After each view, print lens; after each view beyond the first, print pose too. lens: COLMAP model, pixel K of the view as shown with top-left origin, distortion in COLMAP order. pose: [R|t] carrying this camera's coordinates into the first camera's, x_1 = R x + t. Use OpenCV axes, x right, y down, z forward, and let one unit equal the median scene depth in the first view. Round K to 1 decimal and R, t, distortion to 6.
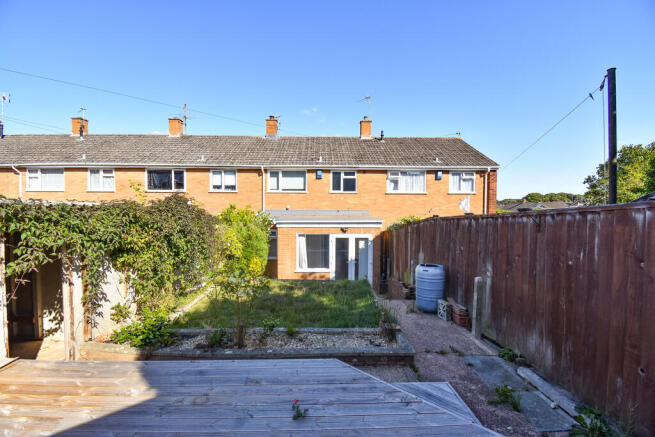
lens RADIAL K [[288.5, 0, 327.5], [0, 288.5, 218.5], [0, 0, 1]] dist [0.019237, -0.024703]
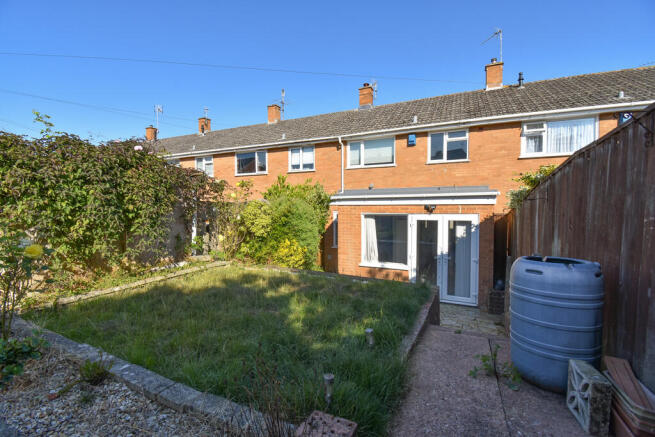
lens RADIAL K [[288.5, 0, 327.5], [0, 288.5, 218.5], [0, 0, 1]] dist [0.019237, -0.024703]
pose [[0.893035, 0.009174, -0.449893, 0.117155], [-0.007680, 0.999957, 0.005145, 0.049144], [0.449921, -0.001140, 0.893067, 0.240893]]
